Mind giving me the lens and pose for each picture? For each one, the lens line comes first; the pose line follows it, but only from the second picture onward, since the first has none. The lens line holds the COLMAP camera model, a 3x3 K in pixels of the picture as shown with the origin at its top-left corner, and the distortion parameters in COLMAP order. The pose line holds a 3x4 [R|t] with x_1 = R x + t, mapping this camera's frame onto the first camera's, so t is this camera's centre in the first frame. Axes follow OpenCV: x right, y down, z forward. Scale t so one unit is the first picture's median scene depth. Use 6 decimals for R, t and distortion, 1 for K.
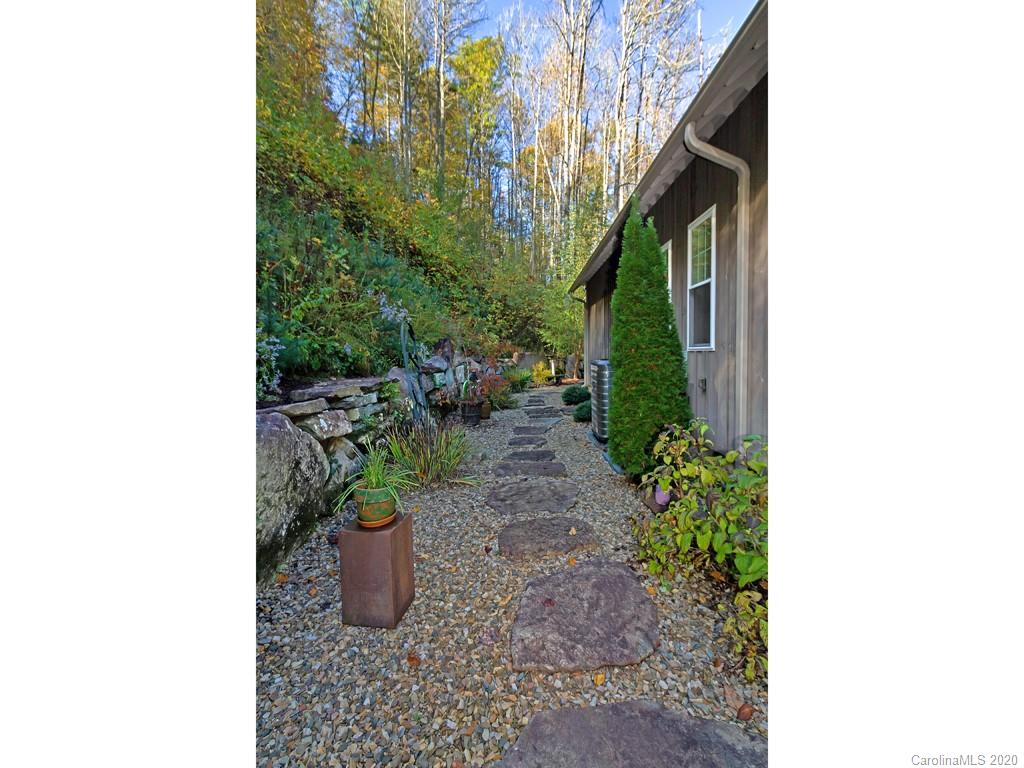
lens RADIAL K [[542.8, 0, 509.9], [0, 542.8, 366.4], [0, 0, 1]] dist [0.002339, 0.000482]
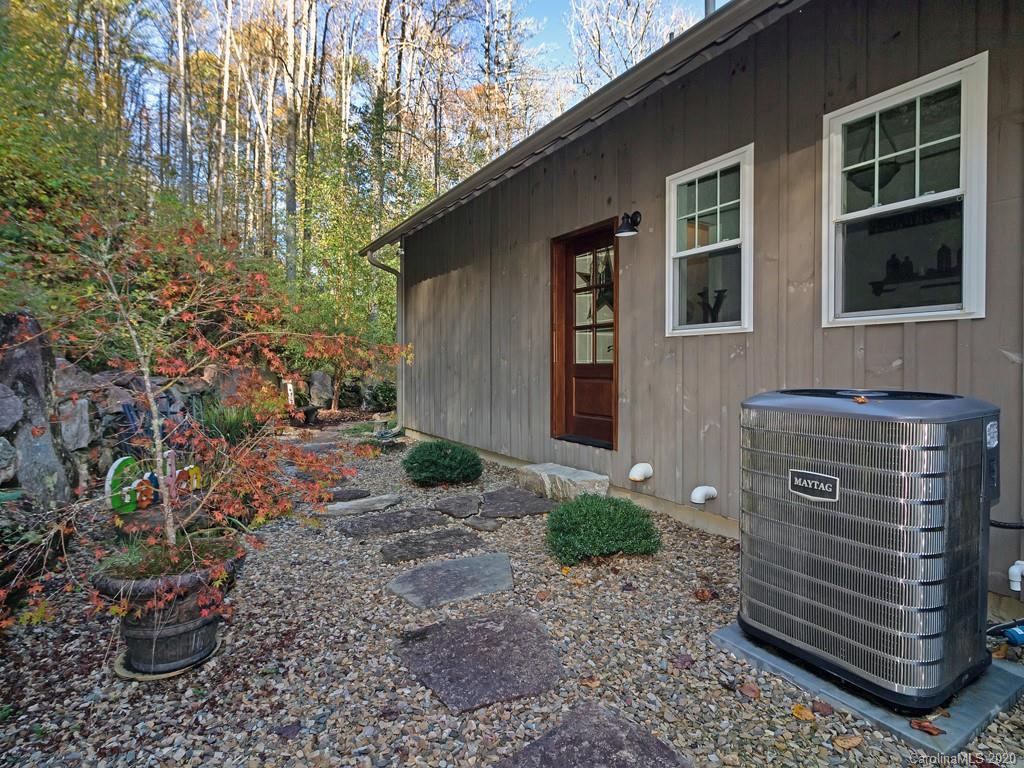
lens RADIAL K [[518.9, 0, 602.6], [0, 518.9, 374.8], [0, 0, 1]] dist [0.000180, -0.001387]
pose [[0.740082, 0.007241, 0.672478, -0.037758], [0.000405, 0.999937, -0.011212, -0.007764], [-0.672517, 0.008570, 0.740032, 0.308013]]
